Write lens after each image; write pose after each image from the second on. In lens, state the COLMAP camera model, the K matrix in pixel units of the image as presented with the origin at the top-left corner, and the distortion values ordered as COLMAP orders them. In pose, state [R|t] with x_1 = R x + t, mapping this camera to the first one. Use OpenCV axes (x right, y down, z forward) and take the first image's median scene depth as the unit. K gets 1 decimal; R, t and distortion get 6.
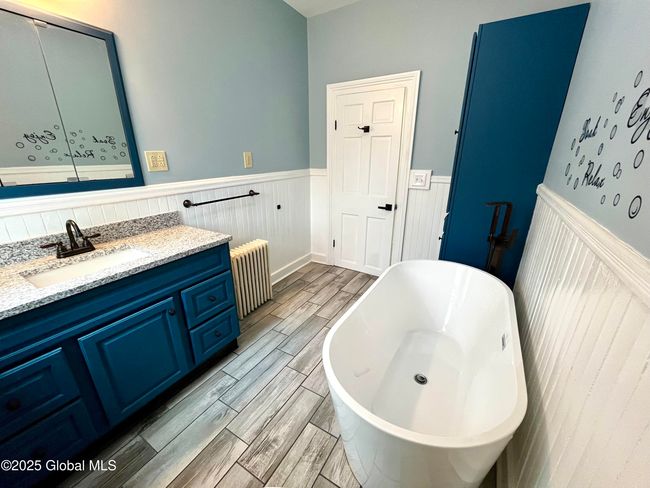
lens RADIAL K [[262.5, 0, 323.2], [0, 262.5, 242.9], [0, 0, 1]] dist [0.003422, 0.000660]
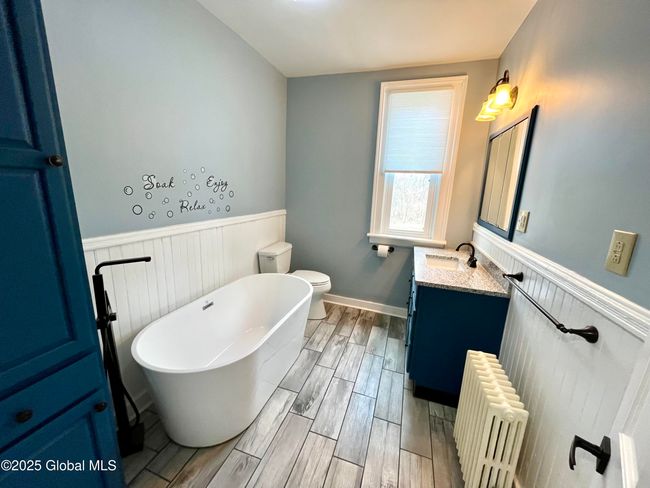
lens RADIAL K [[262.5, 0, 322.8], [0, 262.5, 243.1], [0, 0, 1]] dist [0.003422, 0.000660]
pose [[-0.973937, 0.012840, -0.226454, 0.279674], [-0.109743, 0.847079, 0.520014, -0.709520], [0.198502, 0.531312, -0.823592, 1.817543]]
